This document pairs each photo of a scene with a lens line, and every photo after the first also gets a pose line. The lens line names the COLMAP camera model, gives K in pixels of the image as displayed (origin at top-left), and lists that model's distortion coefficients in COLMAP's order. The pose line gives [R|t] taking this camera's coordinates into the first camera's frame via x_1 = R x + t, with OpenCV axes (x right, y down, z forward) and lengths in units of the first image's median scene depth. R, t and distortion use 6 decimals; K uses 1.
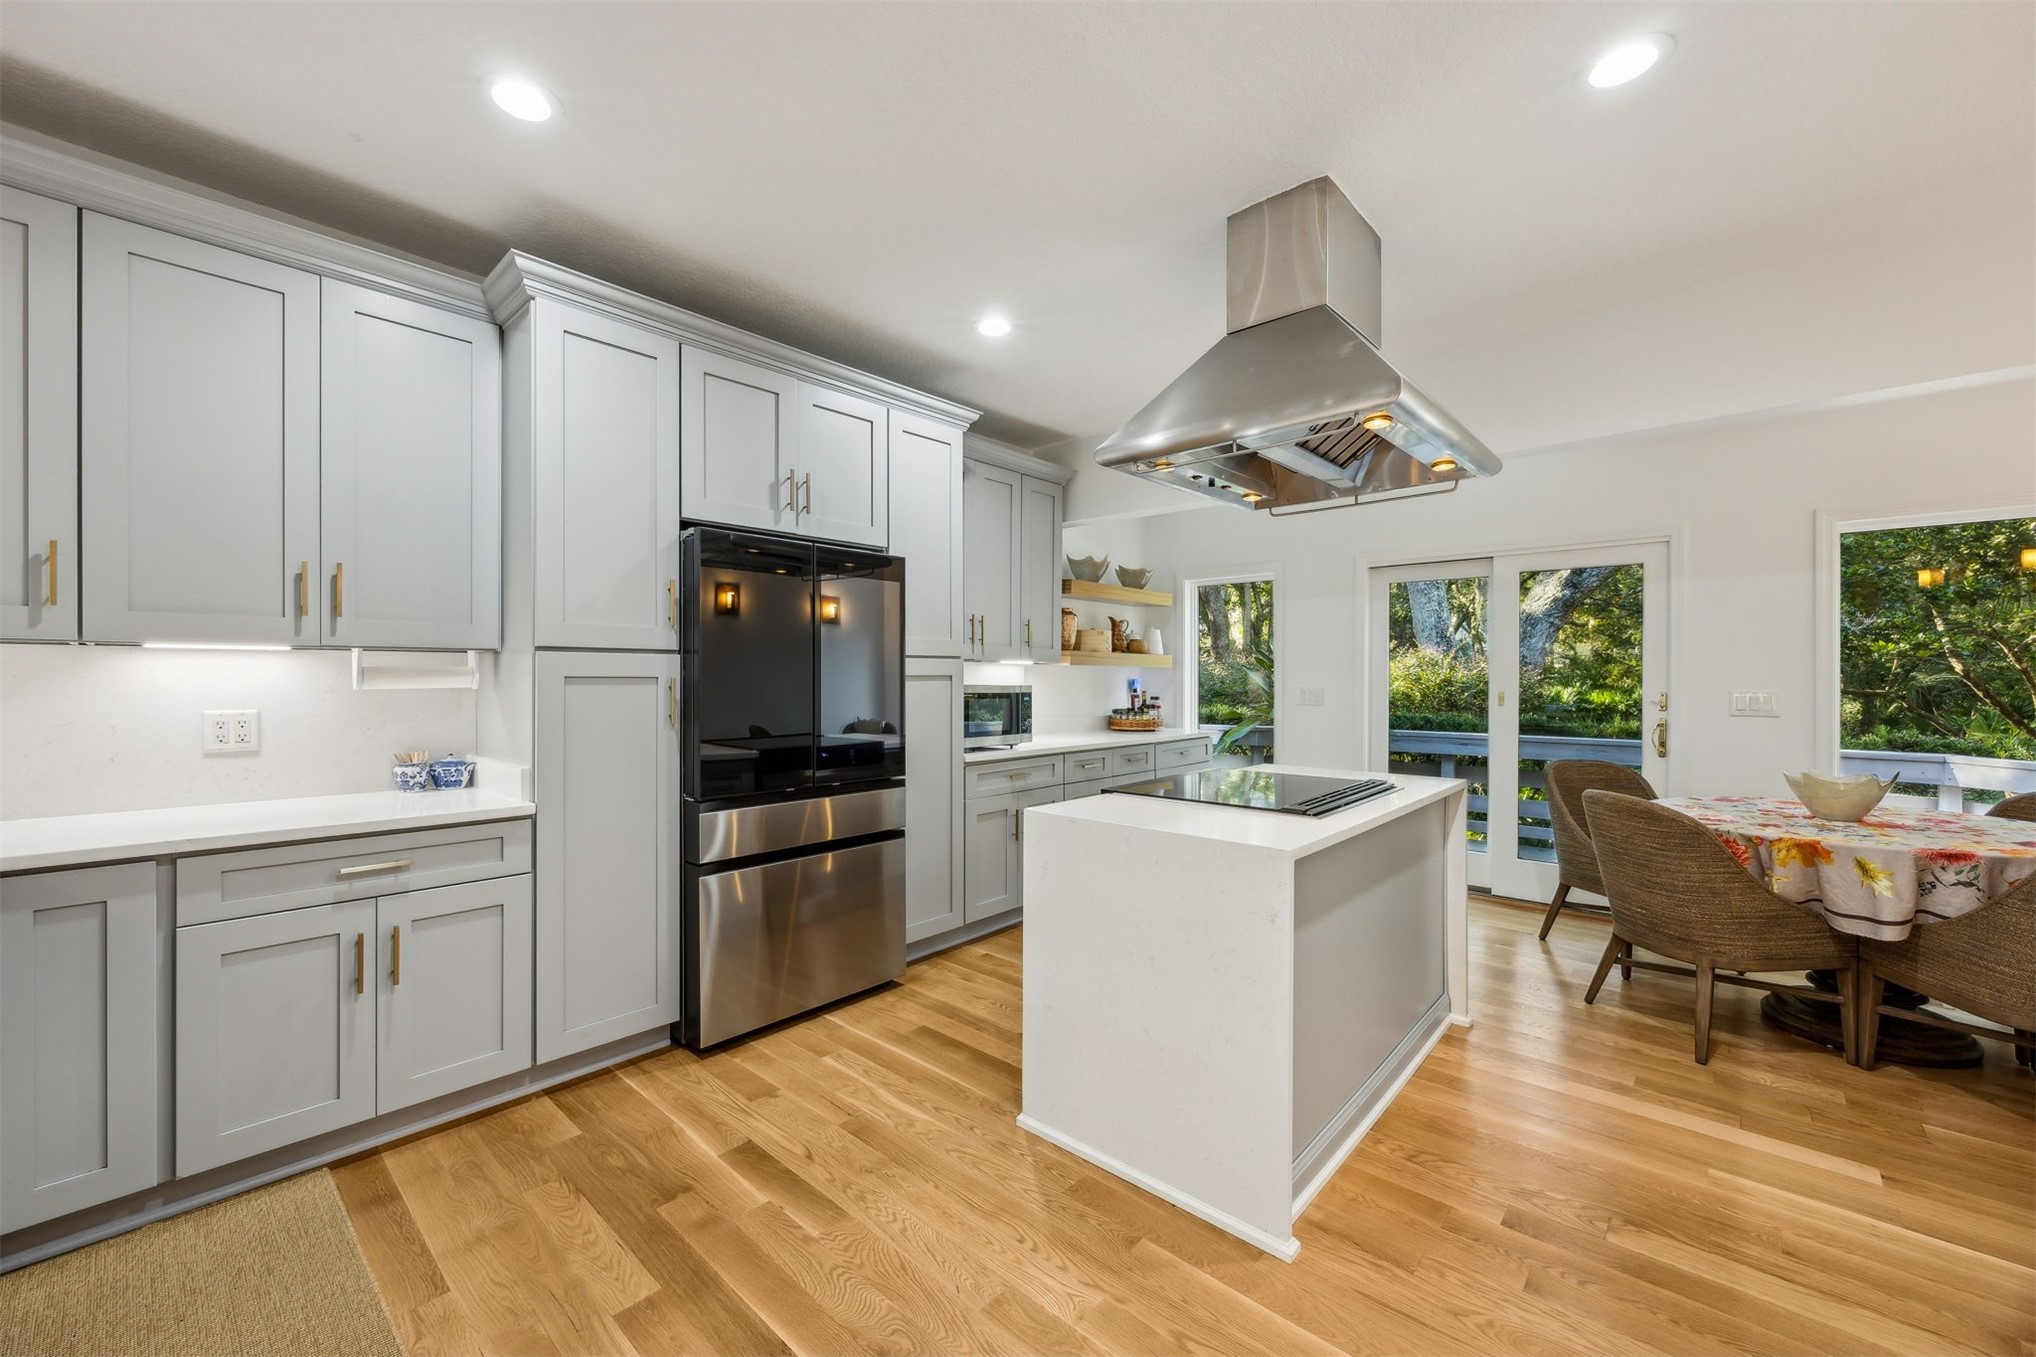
lens RADIAL K [[777.8, 0, 1018.5], [0, 777.8, 683.9], [0, 0, 1]] dist [-0.002515, 0.000109]
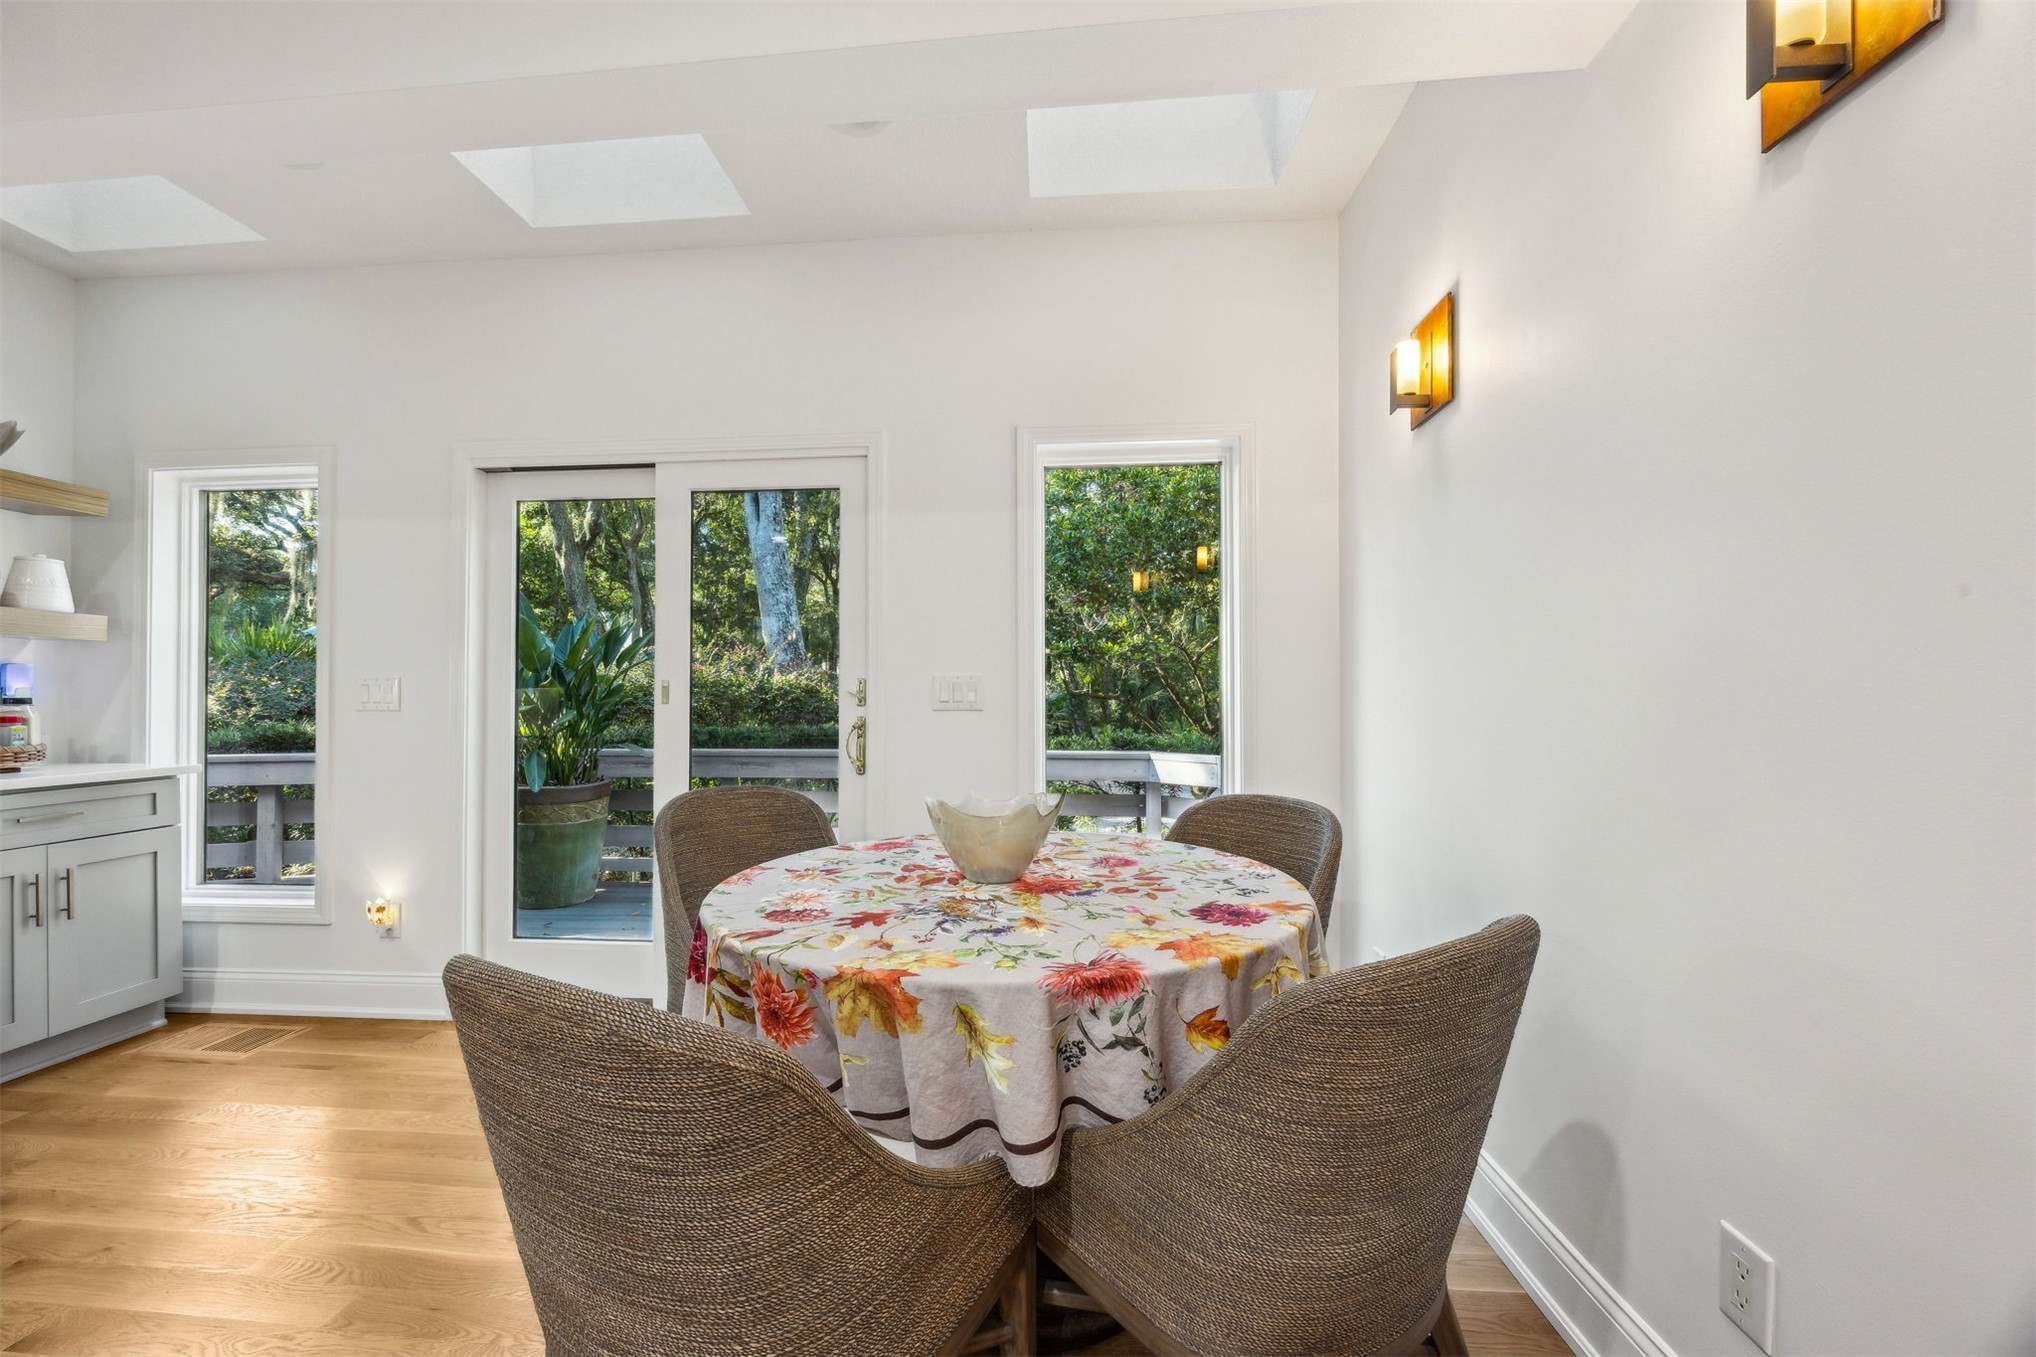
lens RADIAL K [[777.8, 0, 1018.5], [0, 777.8, 683.9], [0, 0, 1]] dist [-0.002515, 0.000109]
pose [[0.772742, 0.012463, 0.634597, 0.509396], [0.005949, 0.999621, -0.026876, 0.035366], [-0.634692, 0.024544, 0.772375, 0.394870]]
